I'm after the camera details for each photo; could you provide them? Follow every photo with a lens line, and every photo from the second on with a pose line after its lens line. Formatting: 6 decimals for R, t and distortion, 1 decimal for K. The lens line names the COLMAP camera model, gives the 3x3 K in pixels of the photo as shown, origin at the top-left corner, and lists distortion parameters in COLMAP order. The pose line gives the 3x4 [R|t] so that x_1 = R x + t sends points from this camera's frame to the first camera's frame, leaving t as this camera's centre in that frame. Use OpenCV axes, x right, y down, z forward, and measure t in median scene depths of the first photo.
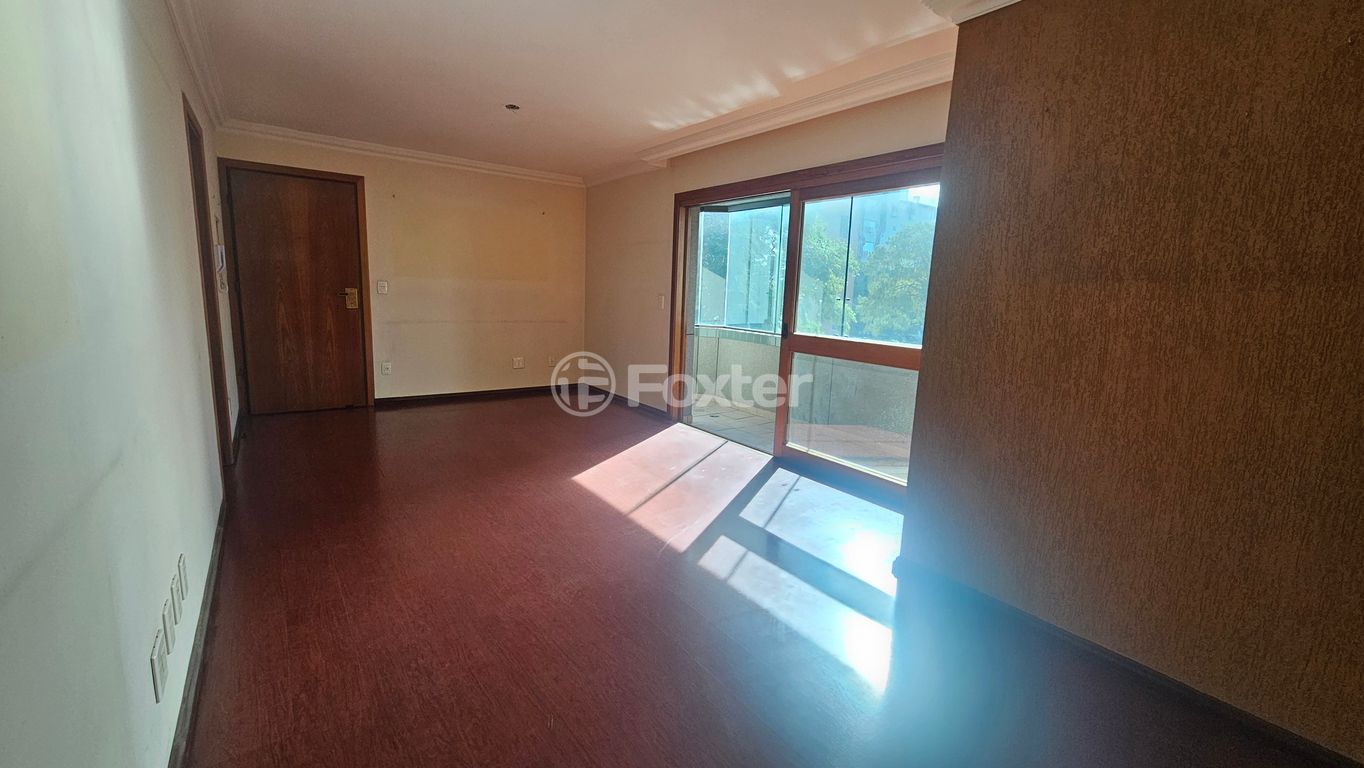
lens RADIAL K [[561.6, 0, 678.0], [0, 561.6, 381.6], [0, 0, 1]] dist [0.000595, 0.000179]
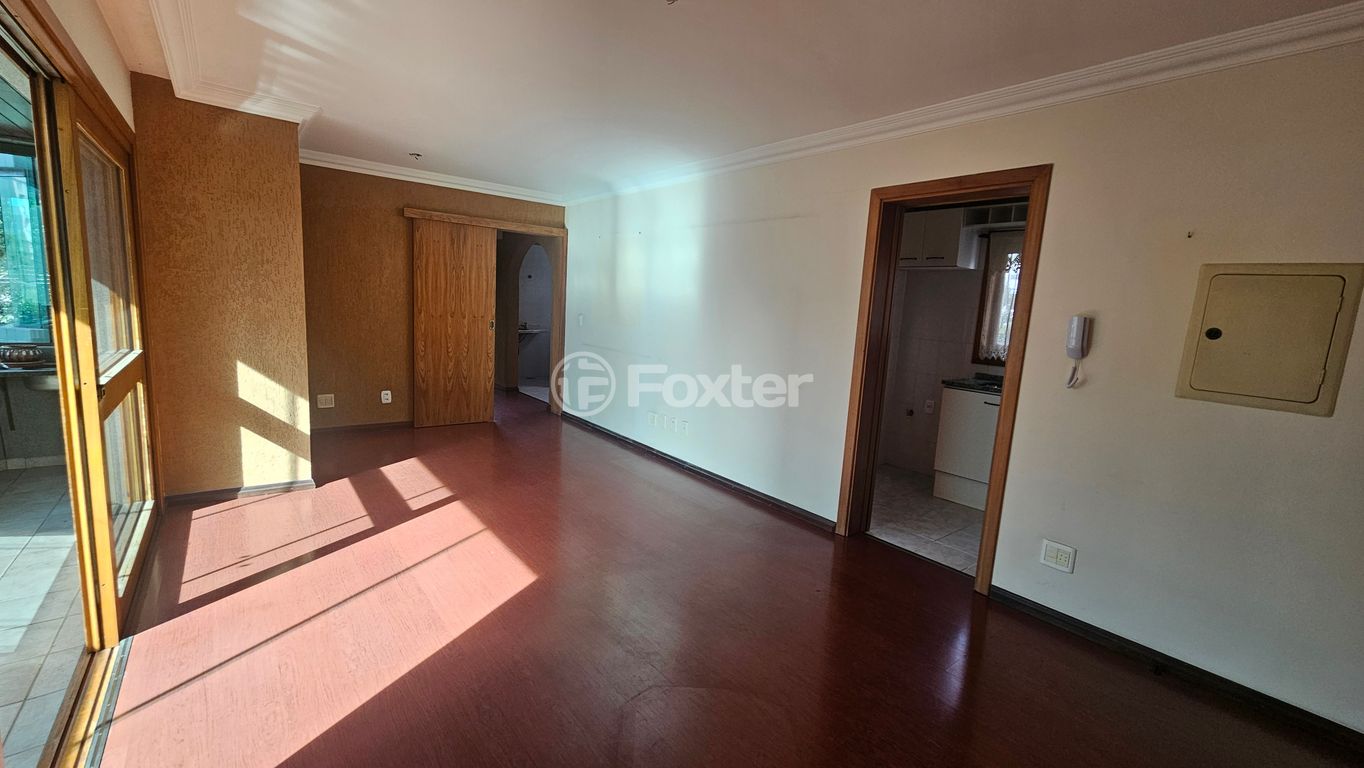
lens RADIAL K [[561.6, 0, 678.0], [0, 561.6, 381.6], [0, 0, 1]] dist [0.000595, 0.000179]
pose [[-0.994886, -0.082049, -0.058899, -0.325360], [-0.096213, 0.947314, 0.305515, -0.337860], [0.030728, 0.309620, -0.950364, 1.731420]]
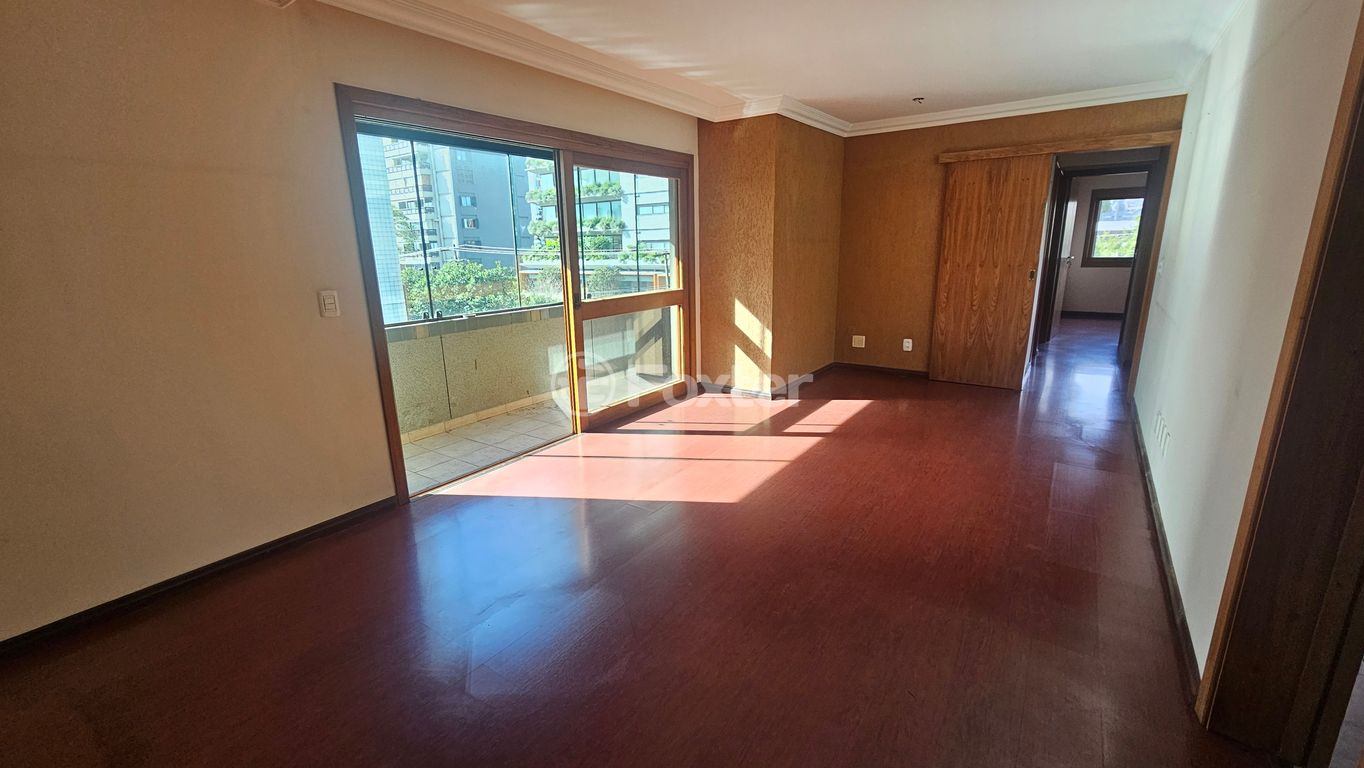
lens RADIAL K [[561.6, 0, 678.0], [0, 561.6, 381.6], [0, 0, 1]] dist [0.000595, 0.000179]
pose [[-0.320645, -0.252100, 0.913035, -0.911277], [0.169805, 0.933016, 0.317250, -0.277705], [-0.931855, 0.256762, -0.256359, 1.316097]]
